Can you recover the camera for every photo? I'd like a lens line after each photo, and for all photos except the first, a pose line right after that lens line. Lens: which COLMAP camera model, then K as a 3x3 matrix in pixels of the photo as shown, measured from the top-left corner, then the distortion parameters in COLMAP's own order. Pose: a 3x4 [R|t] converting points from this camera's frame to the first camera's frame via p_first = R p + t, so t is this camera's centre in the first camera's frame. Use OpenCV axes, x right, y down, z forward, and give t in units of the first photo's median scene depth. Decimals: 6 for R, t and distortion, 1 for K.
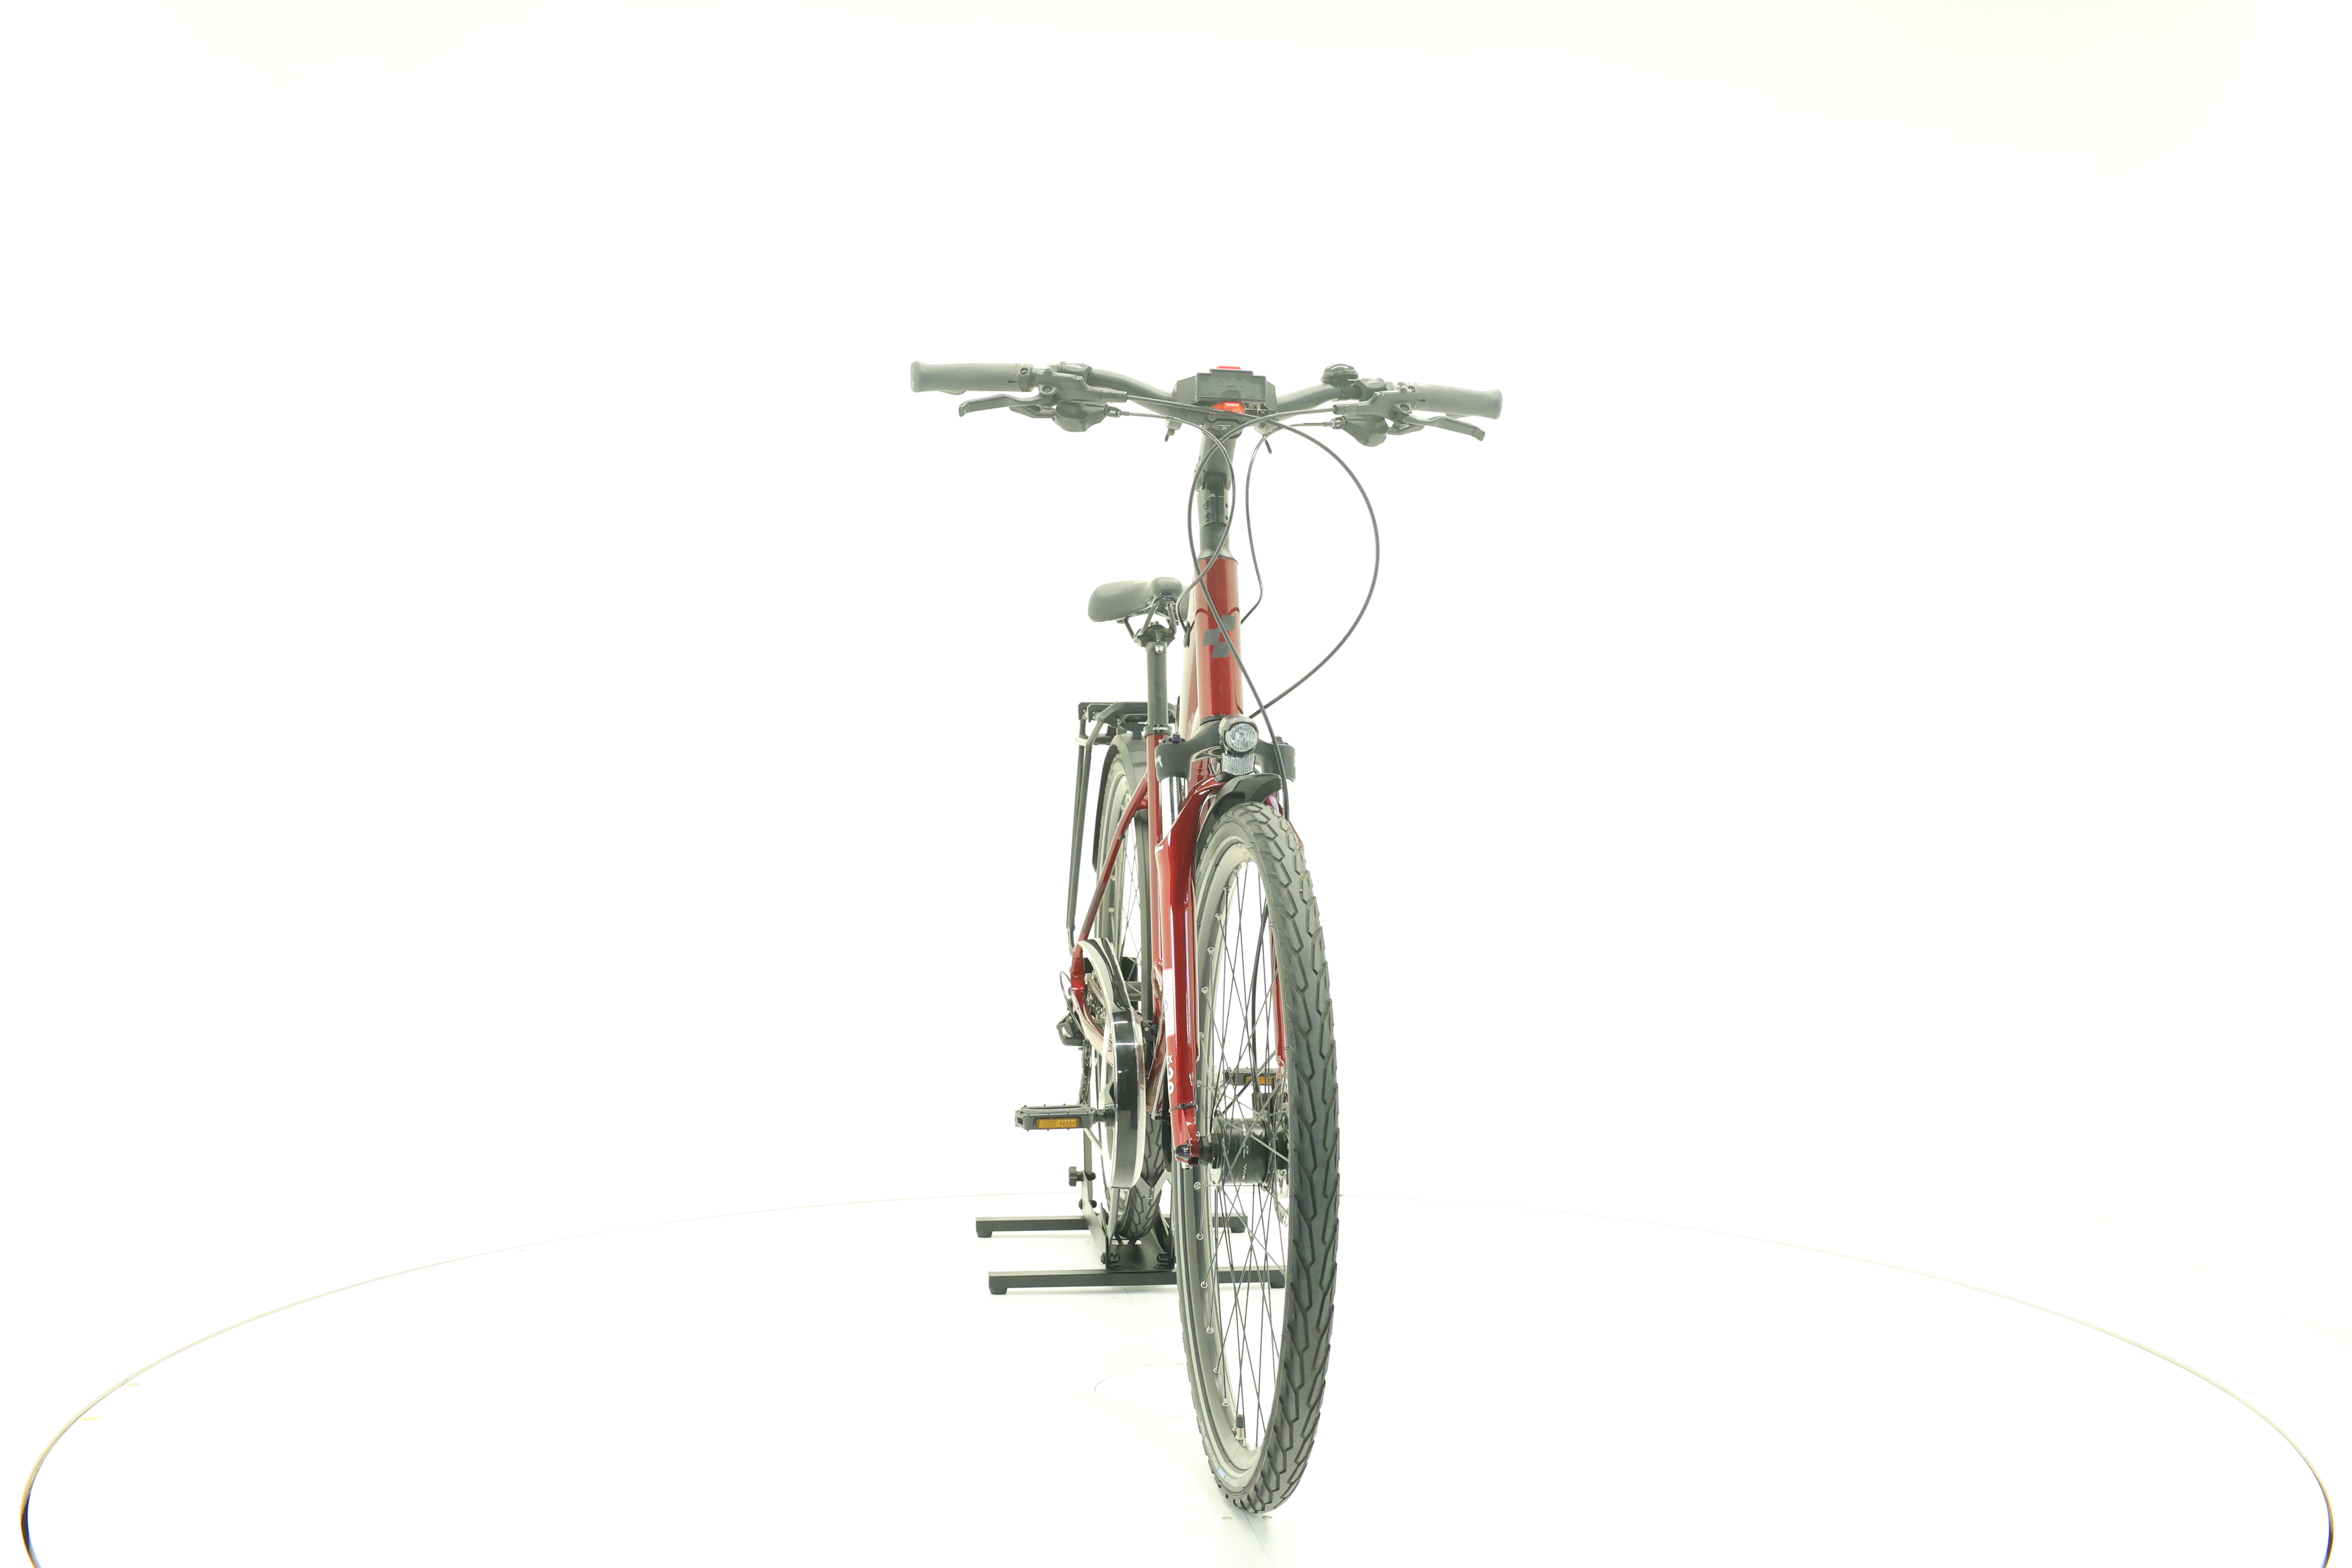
lens RADIAL K [[2495.5, 0, 1182.6], [0, 2495.5, 779.0], [0, 0, 1]] dist [-0.004333, 0.000000]
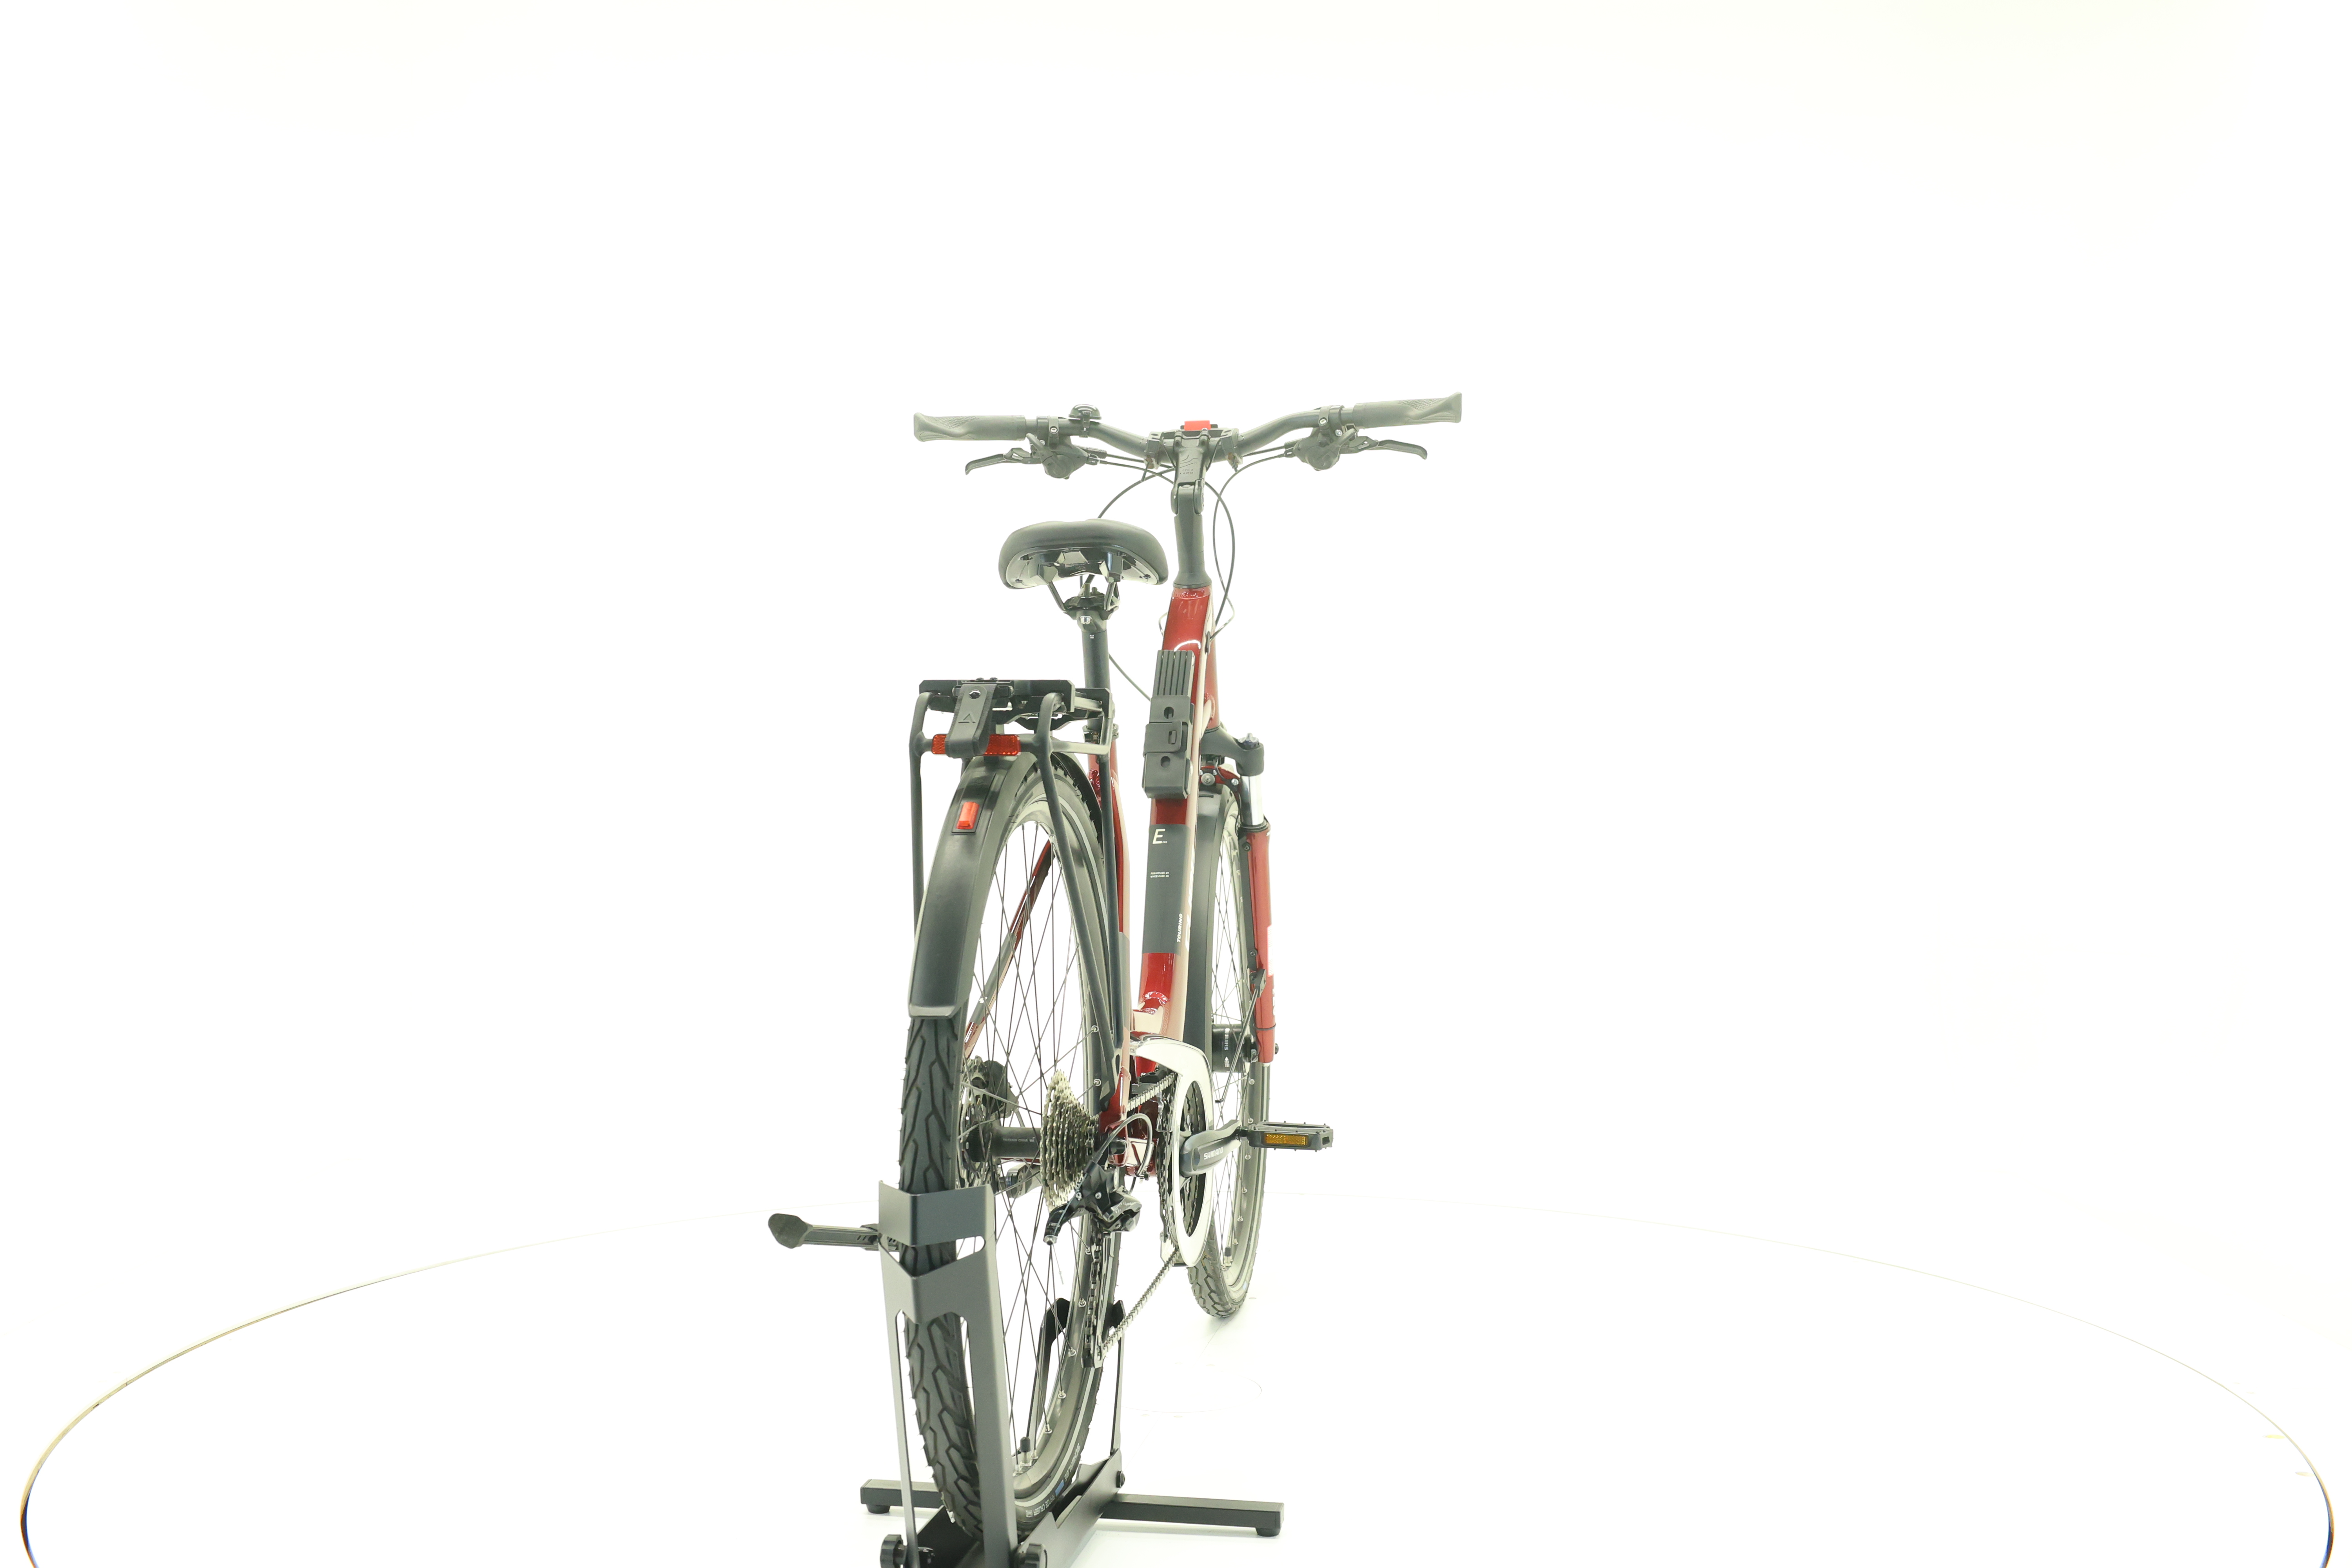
lens RADIAL K [[2495.5, 0, 1172.9], [0, 2495.5, 780.1], [0, 0, 1]] dist [-0.004333, 0.000000]
pose [[-0.951712, -0.012141, 0.306753, -0.324143], [-0.000242, 0.999247, 0.038798, -0.040802], [-0.306993, 0.036850, -0.950998, 2.076847]]
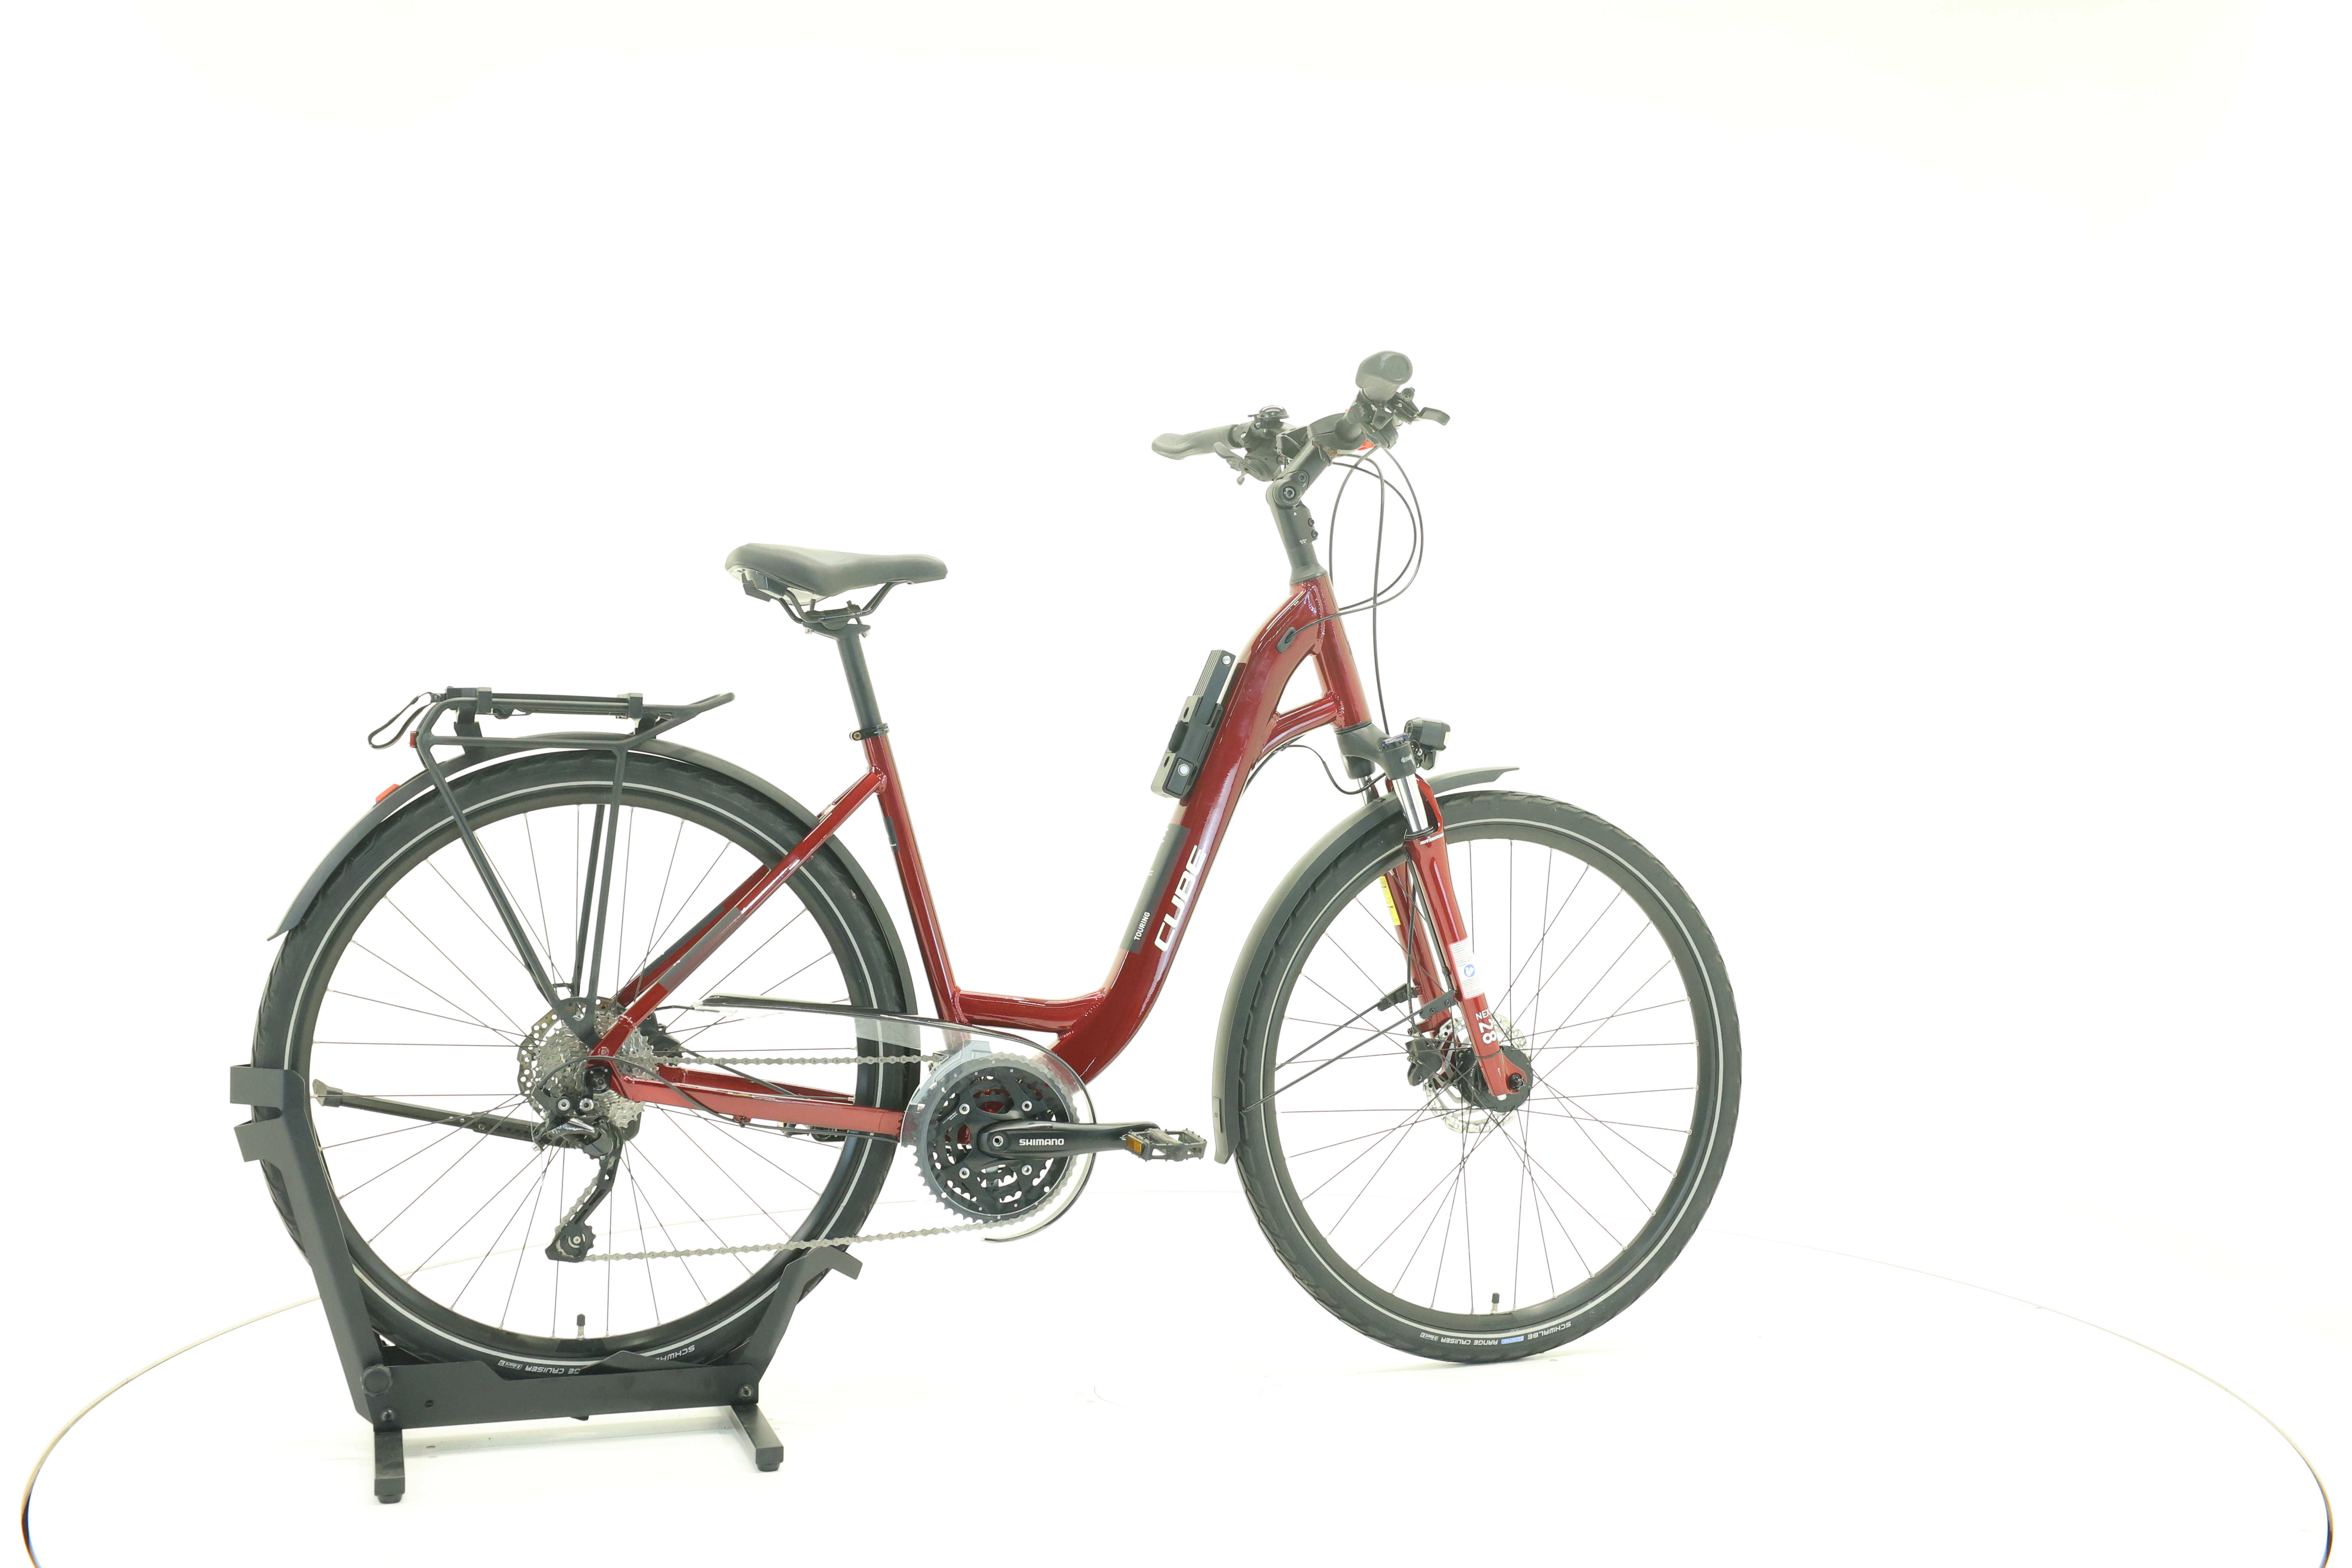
lens RADIAL K [[2495.5, 0, 1174.0], [0, 2495.5, 773.8], [0, 0, 1]] dist [-0.004333, 0.000000]
pose [[-0.191912, -0.020402, 0.981200, -1.045400], [0.014673, 0.999612, 0.023655, -0.027399], [-0.981302, 0.018937, -0.191539, 1.270789]]
